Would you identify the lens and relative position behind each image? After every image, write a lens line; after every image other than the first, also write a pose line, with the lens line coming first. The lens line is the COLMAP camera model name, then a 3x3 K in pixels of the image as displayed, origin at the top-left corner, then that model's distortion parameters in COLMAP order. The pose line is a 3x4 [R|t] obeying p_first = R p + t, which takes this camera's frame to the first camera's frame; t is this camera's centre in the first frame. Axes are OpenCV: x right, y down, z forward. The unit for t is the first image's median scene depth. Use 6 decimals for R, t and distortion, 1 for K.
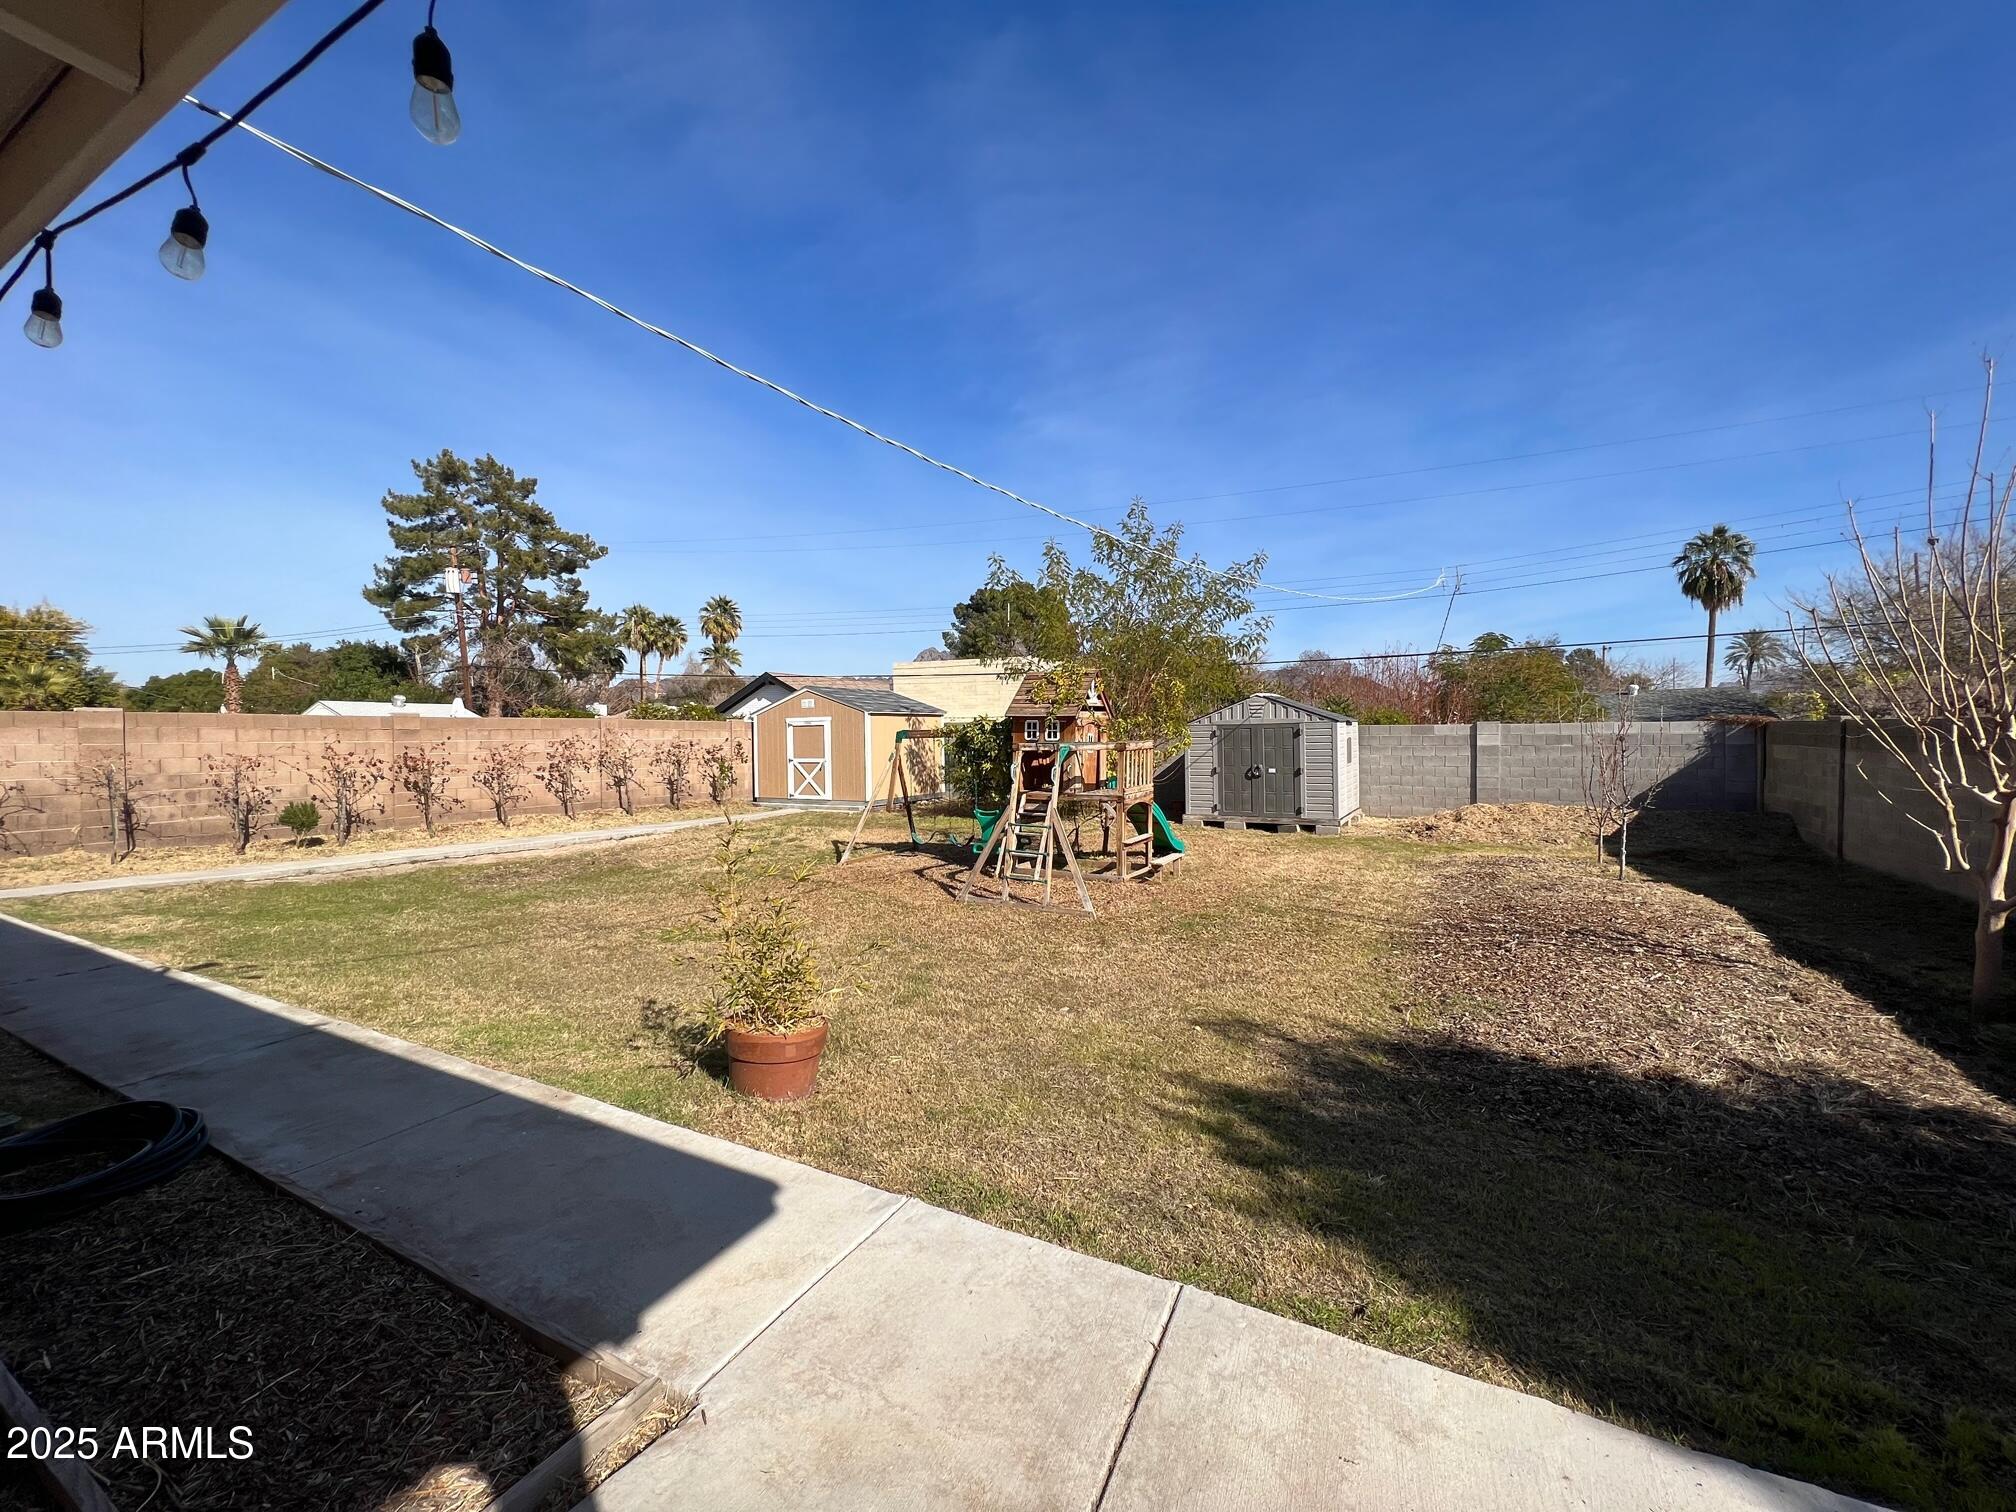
lens RADIAL K [[810.1, 0, 1009.1], [0, 810.1, 750.5], [0, 0, 1]] dist [-0.003081, 0.000755]
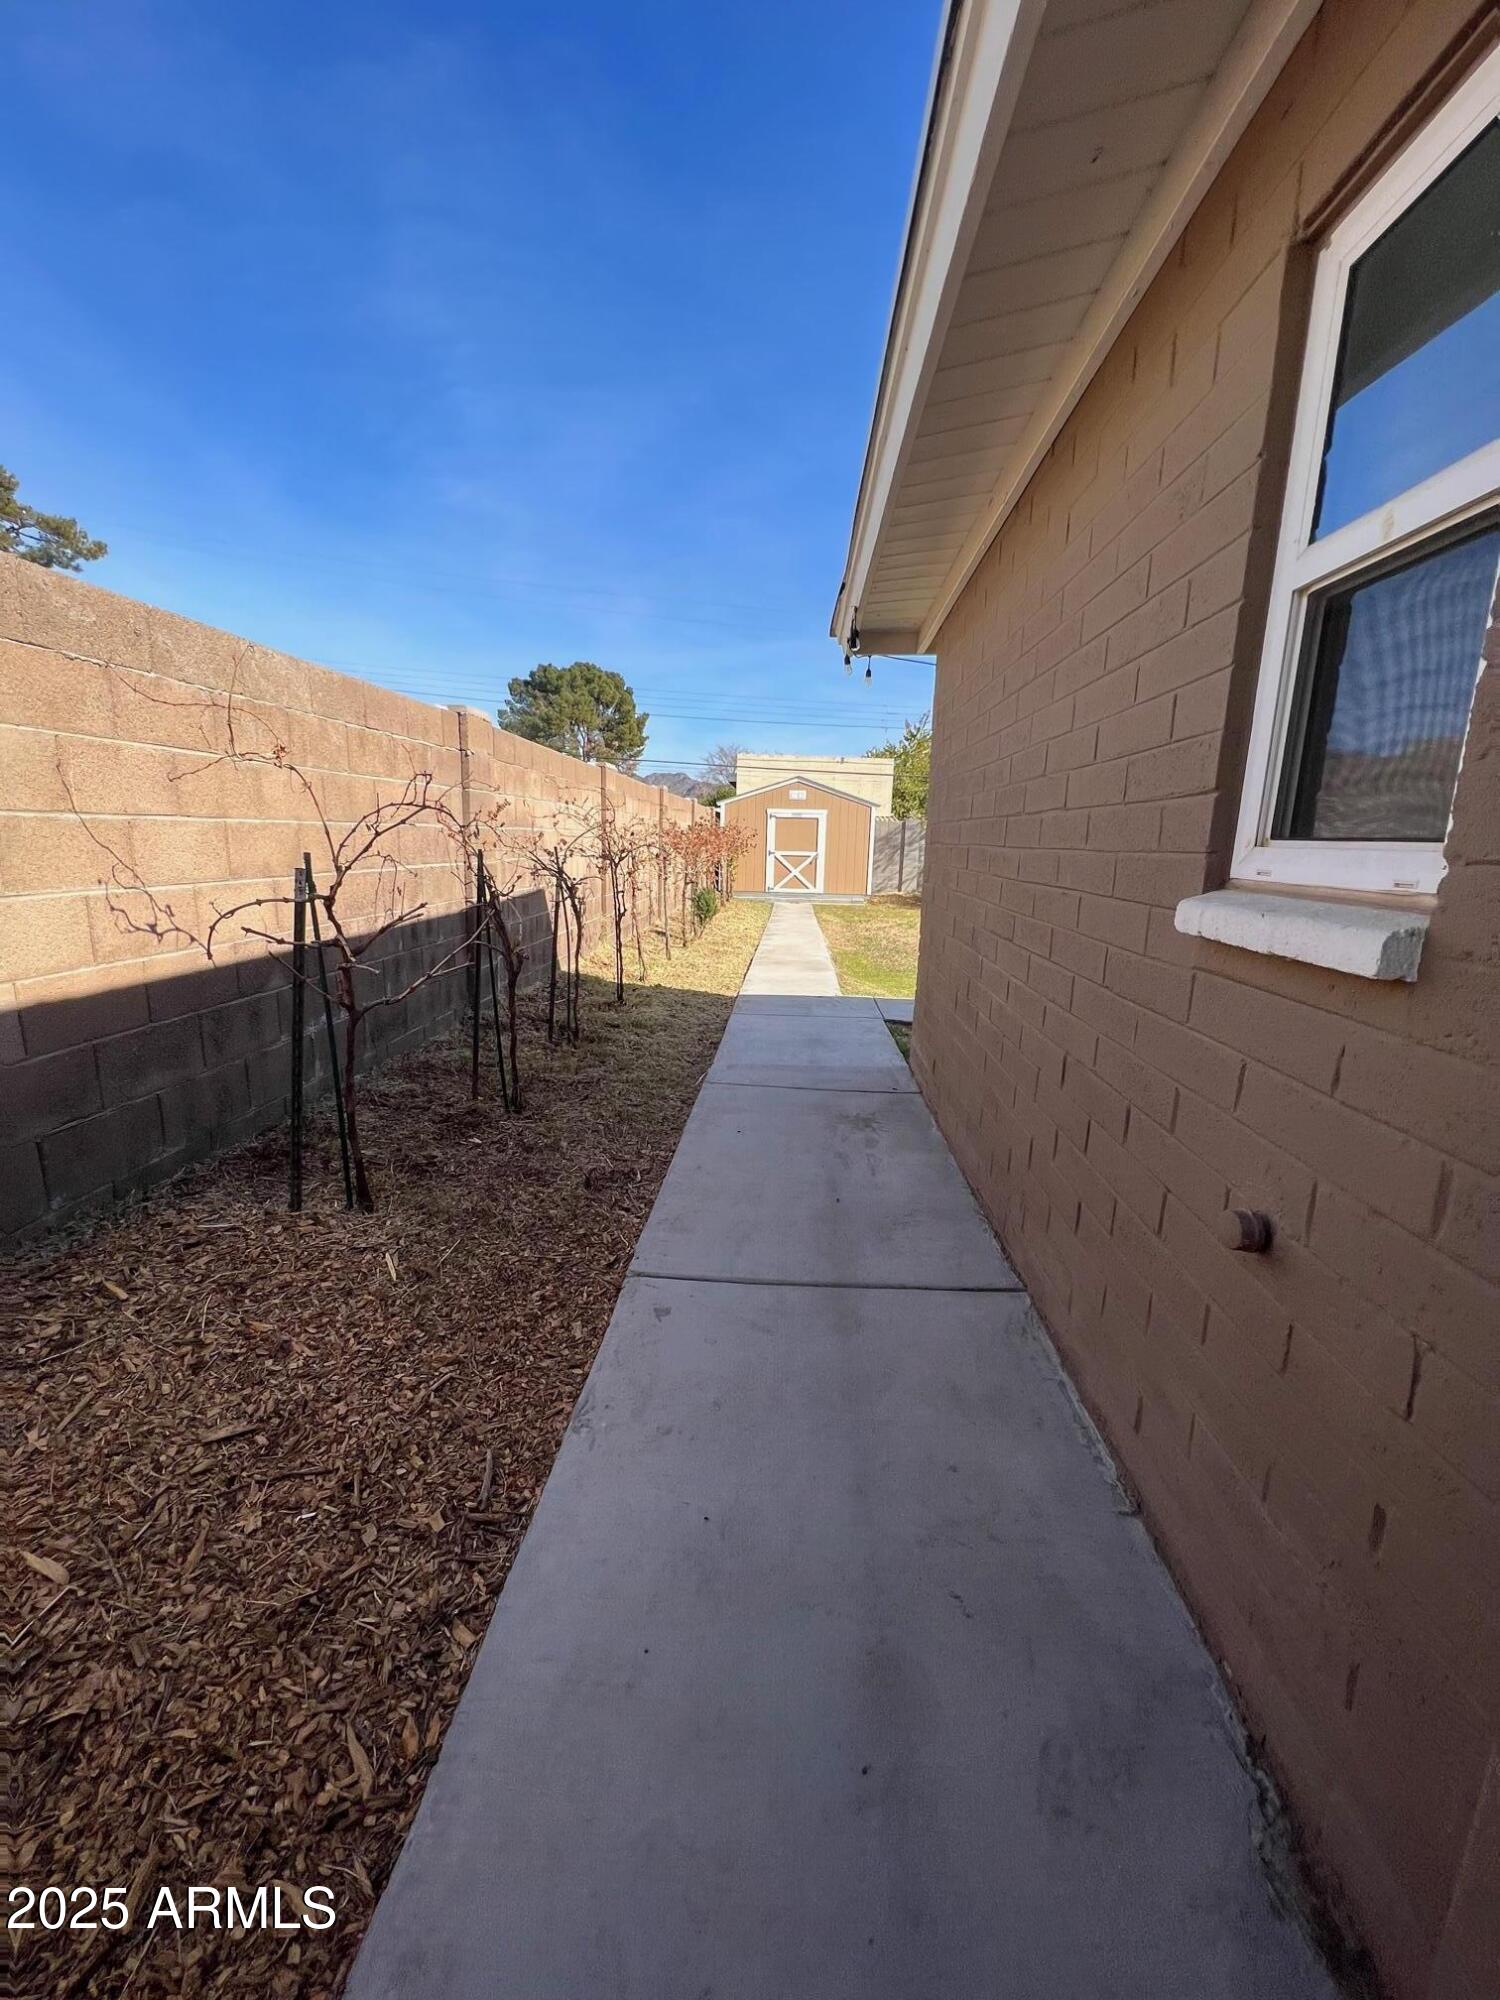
lens RADIAL K [[803.6, 0, 747.4], [0, 803.6, 998.6], [0, 0, 1]] dist [-0.003081, 0.000755]
pose [[0.907068, -0.046063, 0.418457, -0.890609], [-0.030710, 0.984108, 0.174896, 0.020490], [-0.419863, -0.171493, 0.891238, 0.137302]]
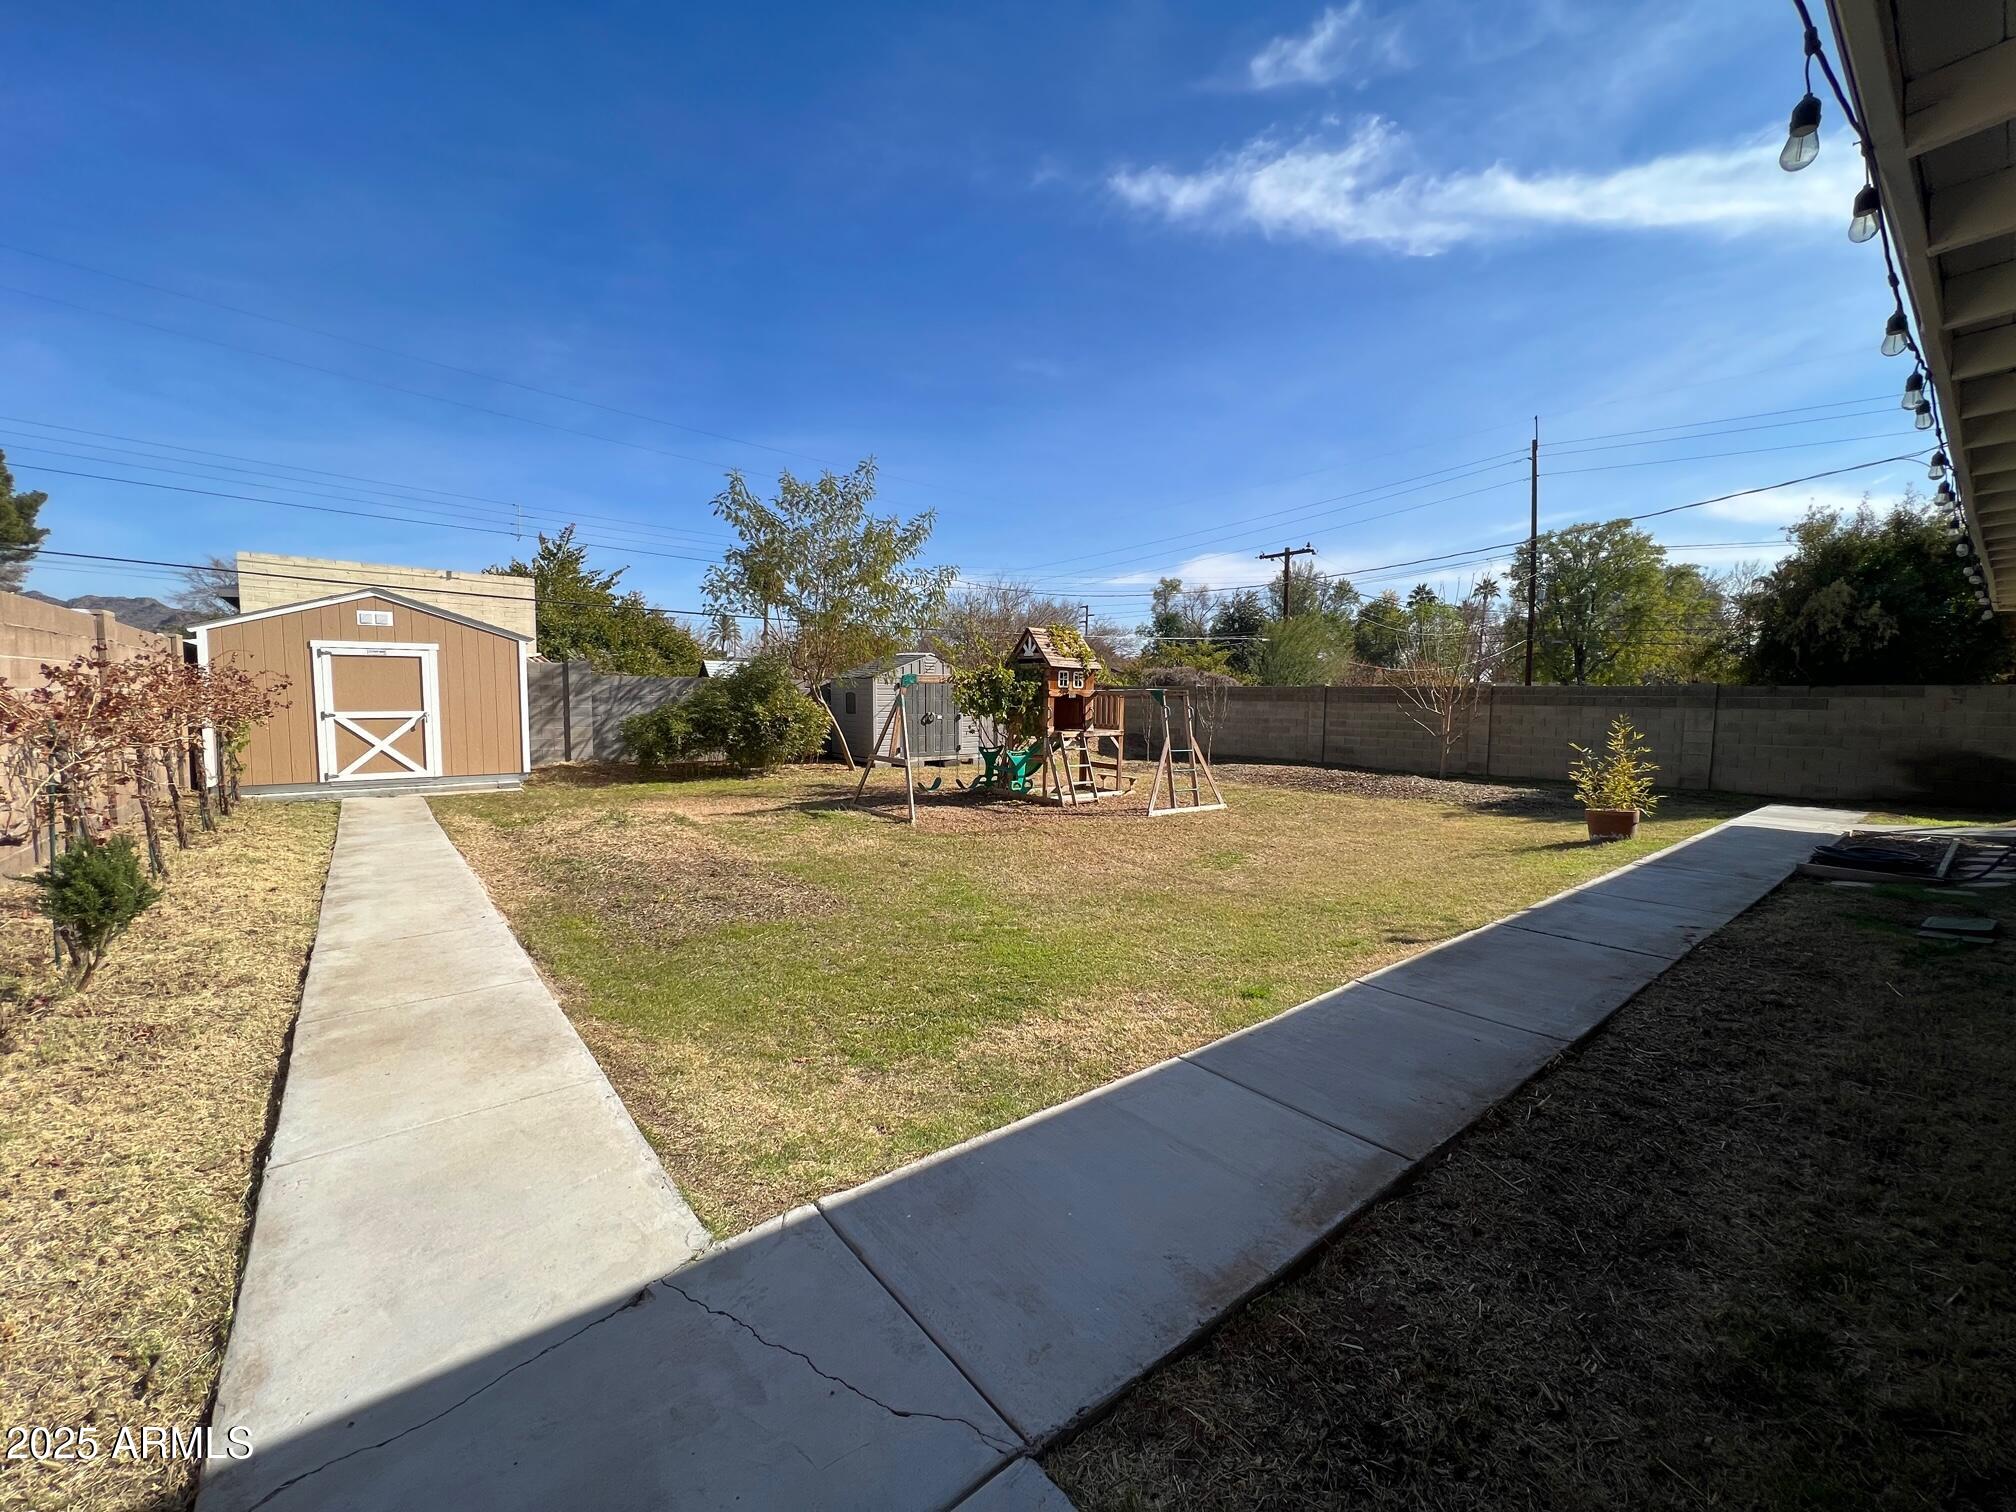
lens RADIAL K [[810.1, 0, 1007.8], [0, 810.1, 747.7], [0, 0, 1]] dist [-0.003081, 0.000755]
pose [[0.394678, -0.047800, 0.917575, -0.753306], [0.004359, 0.998732, 0.050153, 0.010409], [-0.918809, -0.015794, 0.394386, 0.418890]]
